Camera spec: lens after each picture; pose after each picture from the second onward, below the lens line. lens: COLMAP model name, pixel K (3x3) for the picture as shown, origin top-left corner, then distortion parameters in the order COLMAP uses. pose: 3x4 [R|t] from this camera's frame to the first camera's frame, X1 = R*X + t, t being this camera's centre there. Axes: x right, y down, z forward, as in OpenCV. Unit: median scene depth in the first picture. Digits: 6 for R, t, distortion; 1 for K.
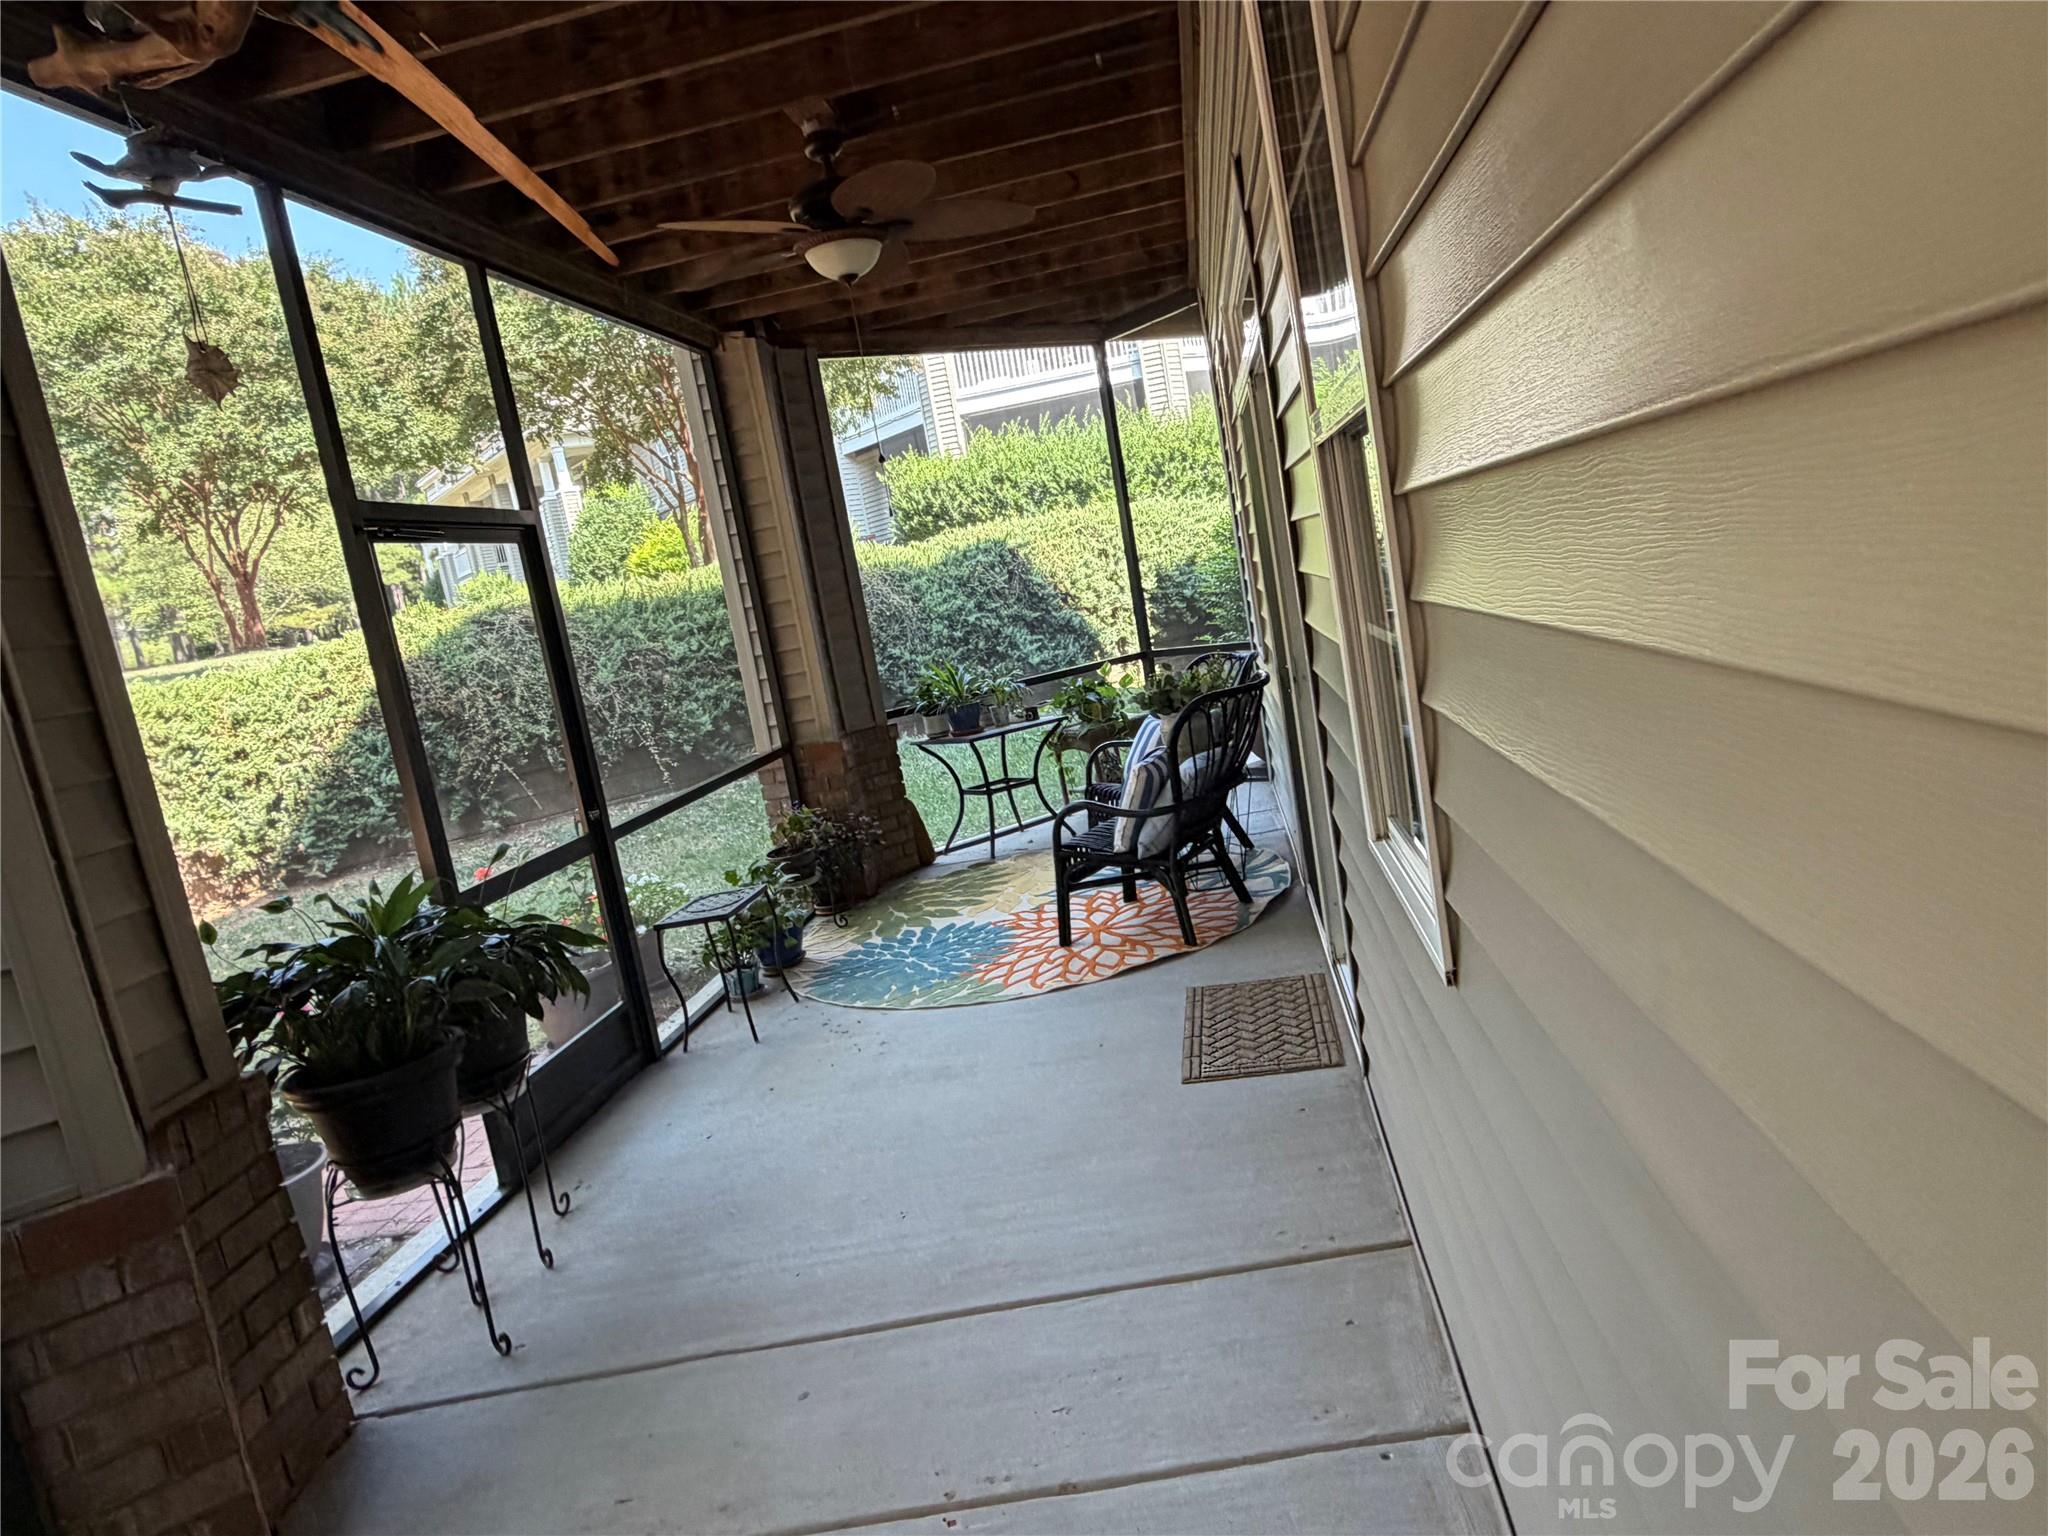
lens RADIAL K [[1232.7, 0, 1021.7], [0, 1232.7, 763.4], [0, 0, 1]] dist [-0.001929, 0.005094]
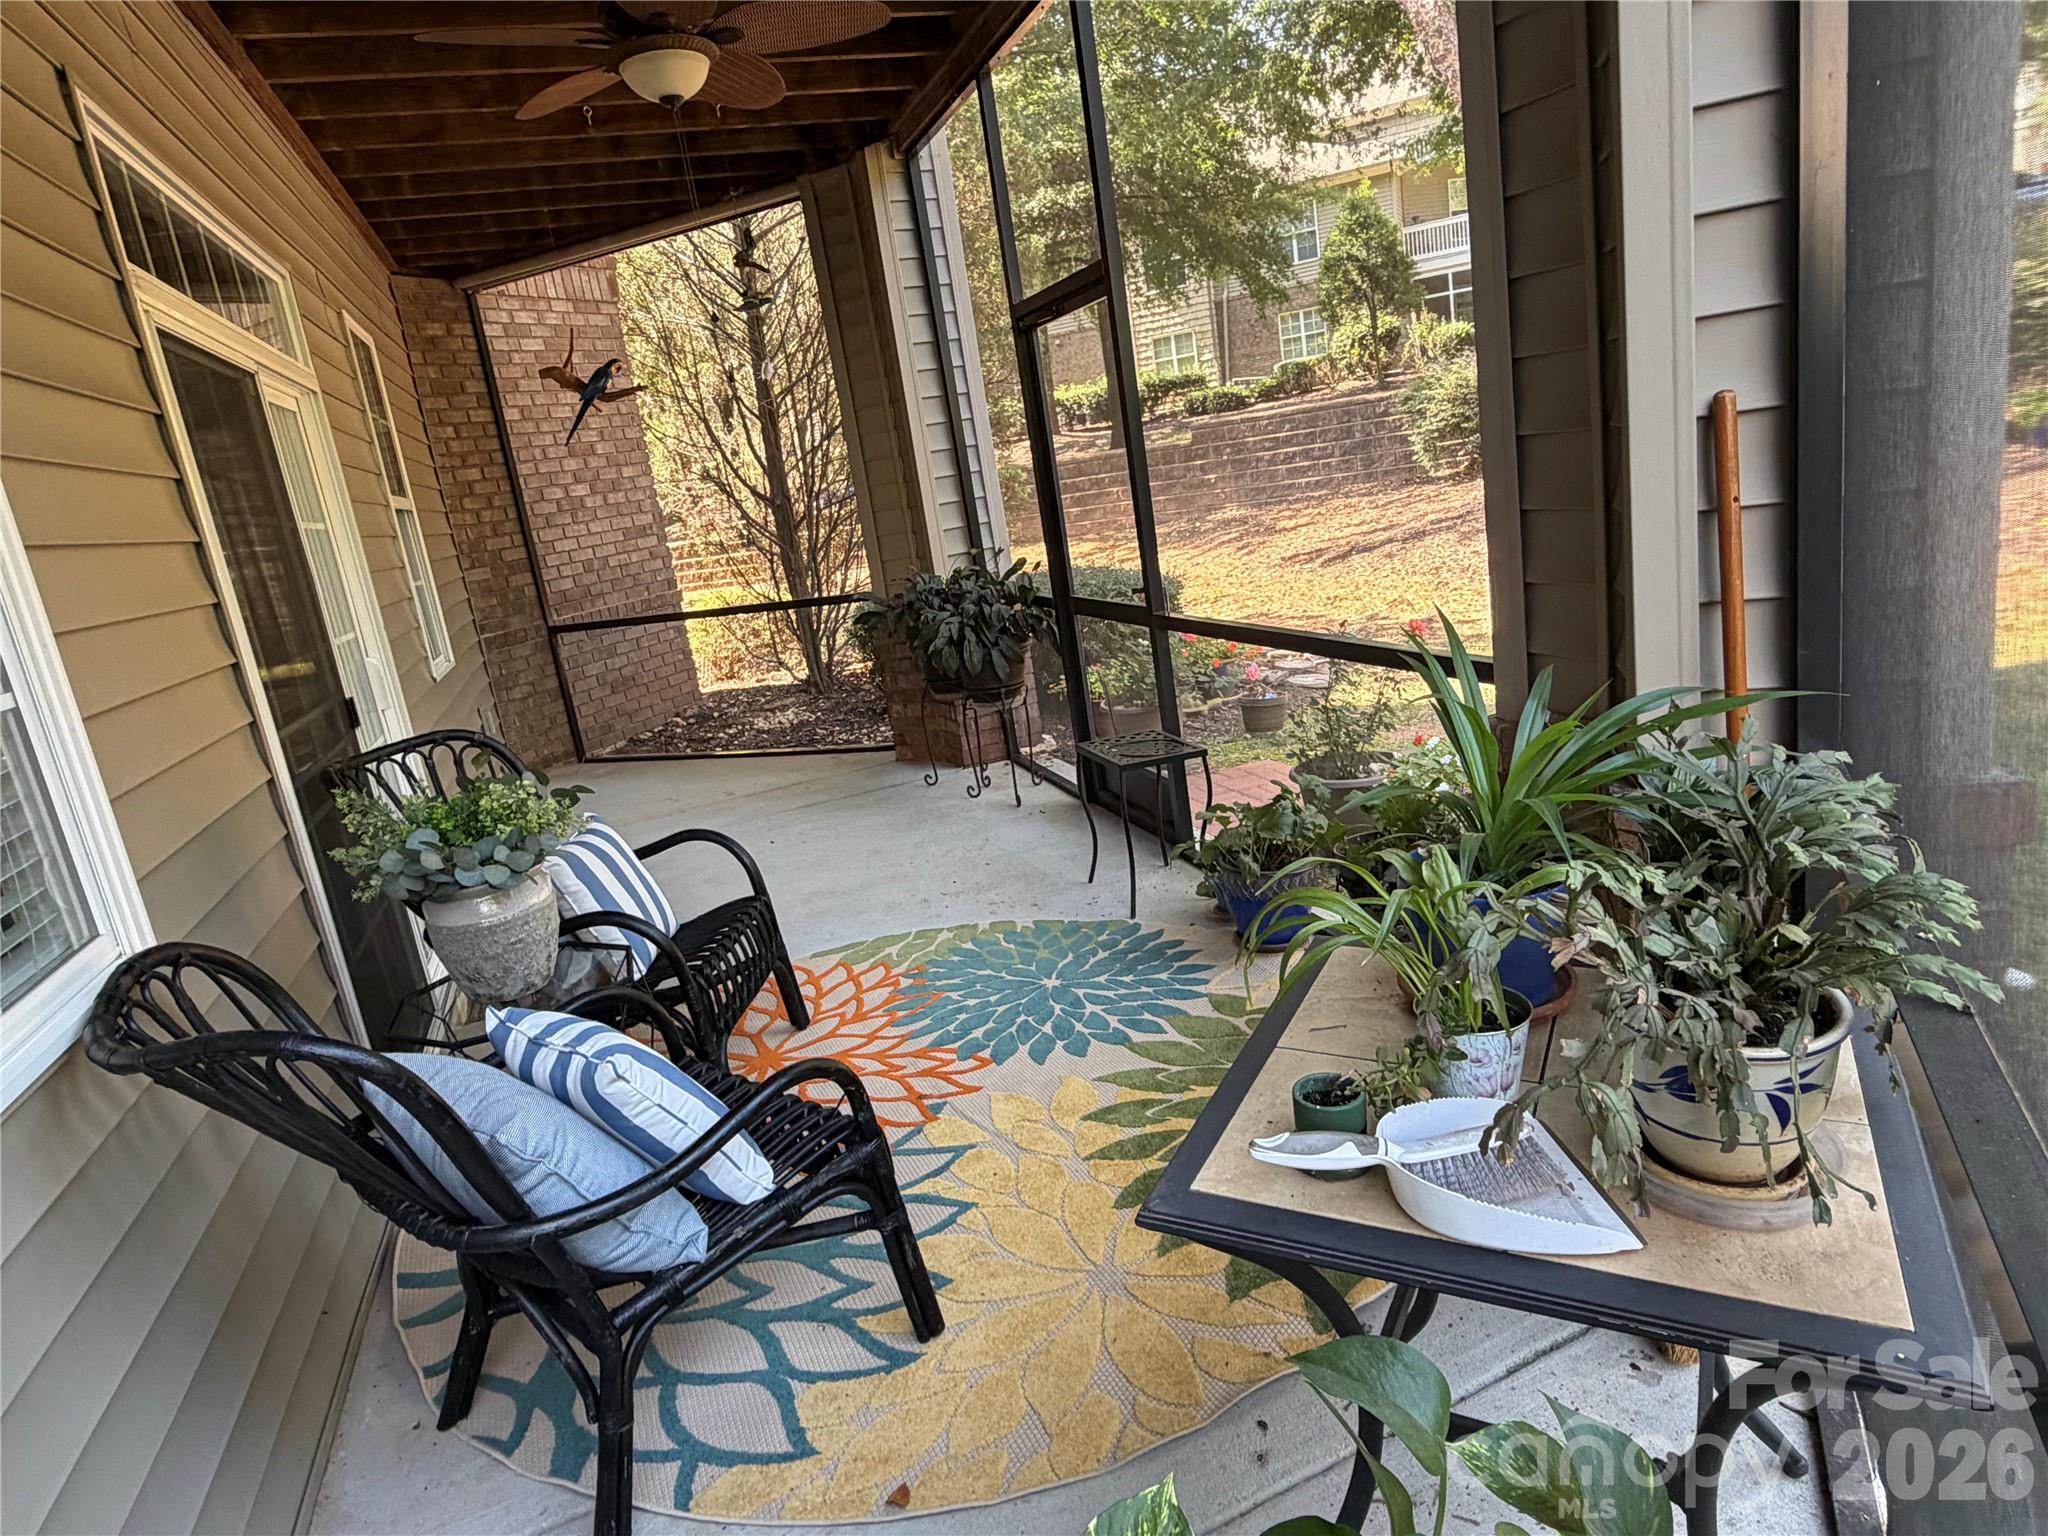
lens RADIAL K [[1232.7, 0, 1018.0], [0, 1232.7, 768.5], [0, 0, 1]] dist [-0.001929, 0.005094]
pose [[-0.838370, 0.408669, -0.360729, 0.118363], [0.236671, 0.869033, 0.434475, -0.236312], [0.491042, 0.278877, -0.825291, 1.506295]]
